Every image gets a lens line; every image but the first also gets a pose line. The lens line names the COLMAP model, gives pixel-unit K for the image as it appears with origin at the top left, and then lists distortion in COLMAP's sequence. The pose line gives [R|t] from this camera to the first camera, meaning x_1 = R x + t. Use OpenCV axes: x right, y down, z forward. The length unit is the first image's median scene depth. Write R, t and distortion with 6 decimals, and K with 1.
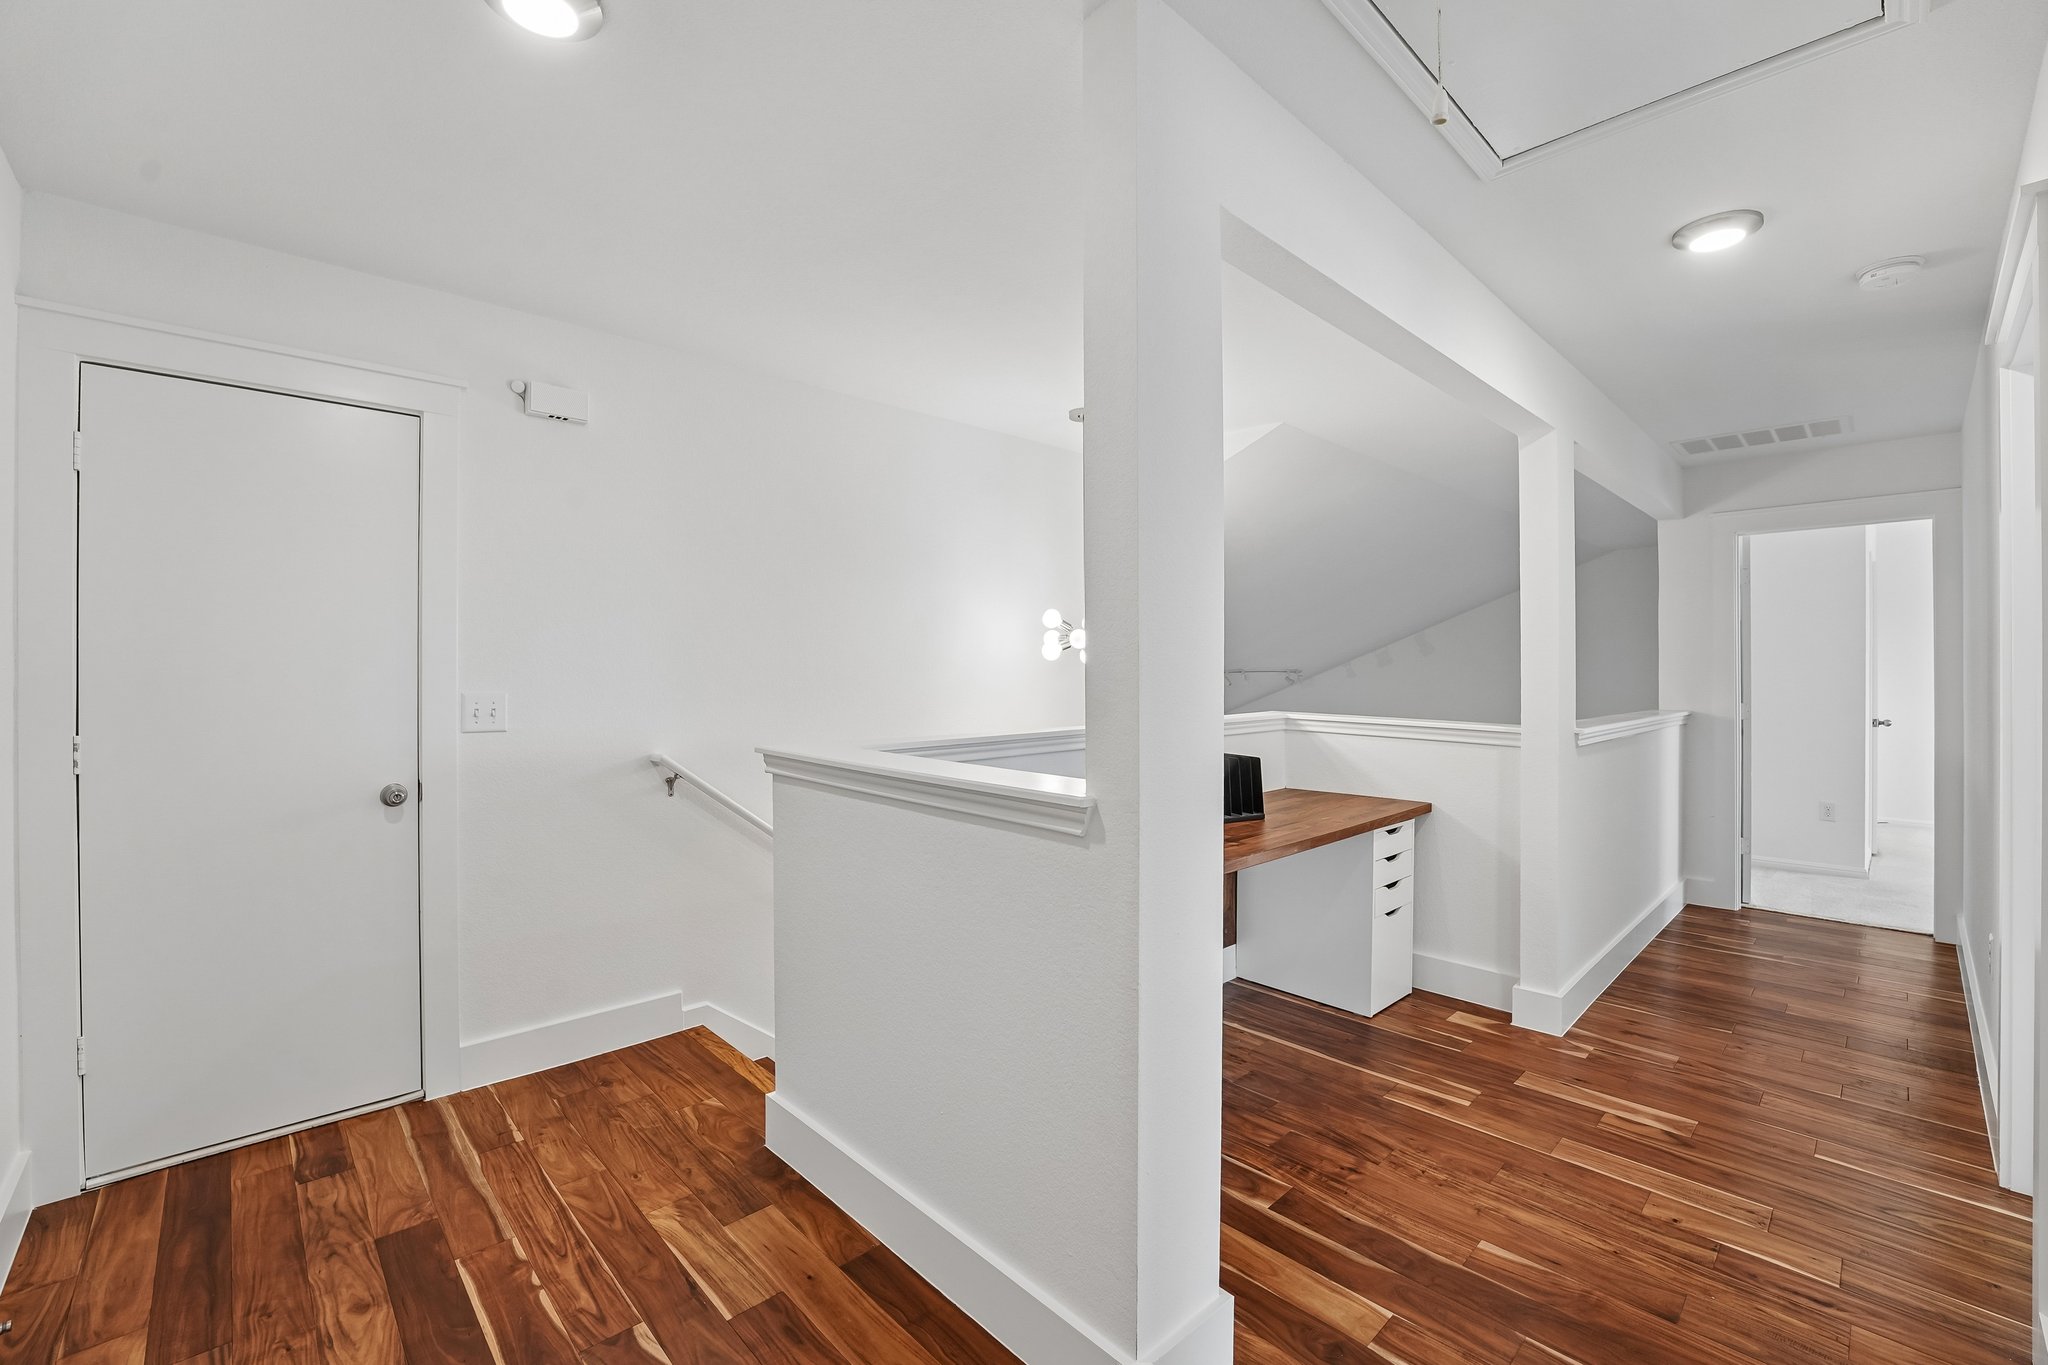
lens RADIAL K [[853.4, 0, 1029.1], [0, 853.4, 676.4], [0, 0, 1]] dist [-0.000916, -0.000094]
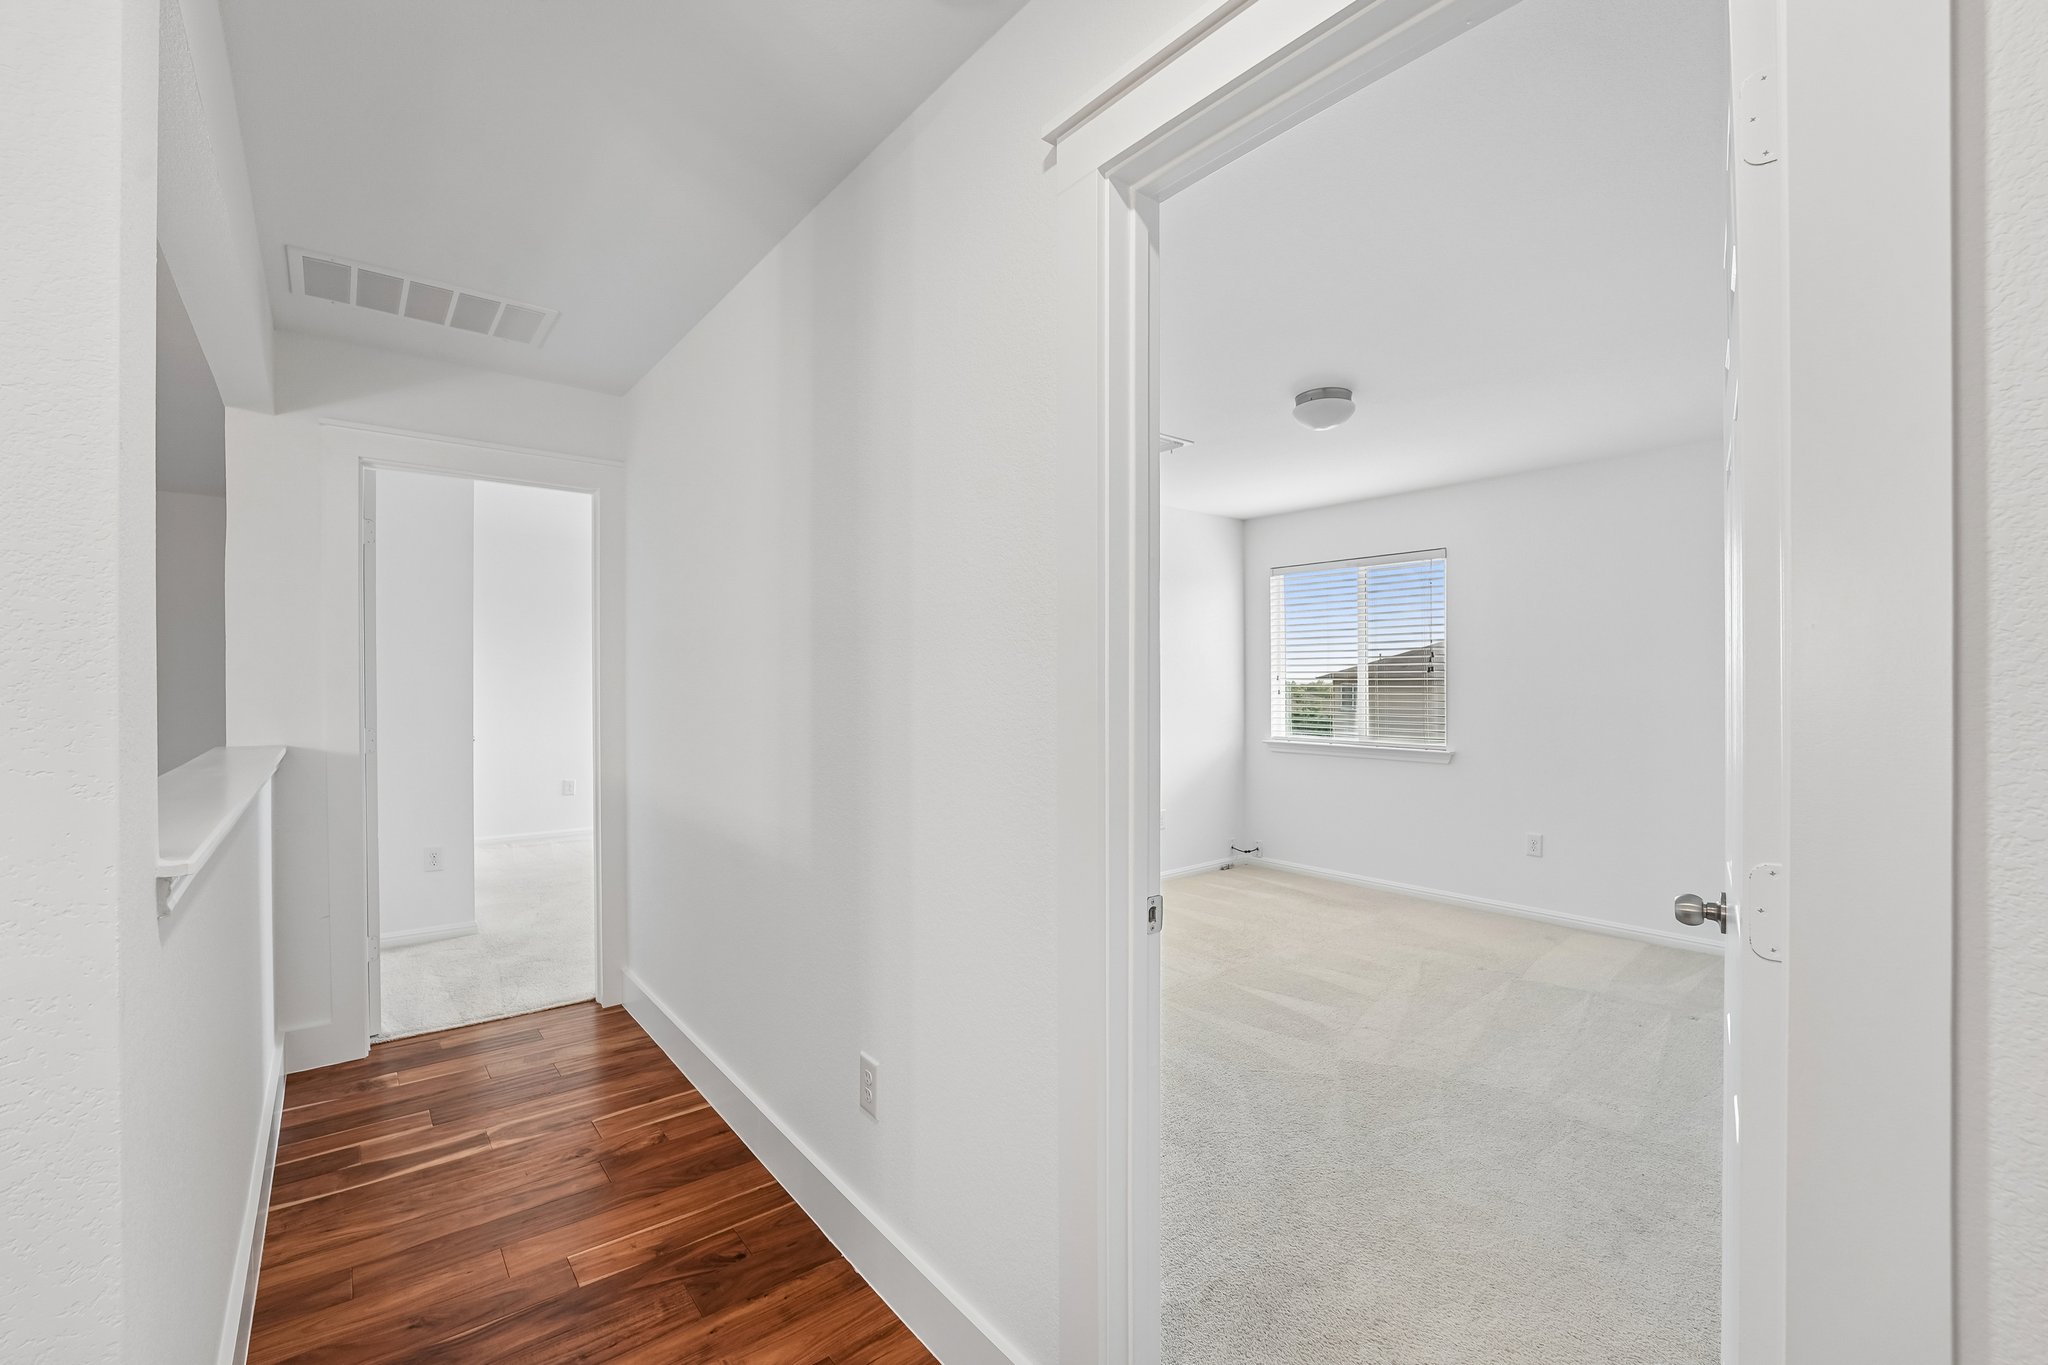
lens RADIAL K [[853.4, 0, 1029.1], [0, 853.4, 676.4], [0, 0, 1]] dist [-0.000916, -0.000094]
pose [[0.084443, -0.000808, 0.996428, 0.252934], [0.007434, 0.999972, 0.000181, -0.005571], [-0.996401, 0.007392, 0.084447, 0.471871]]
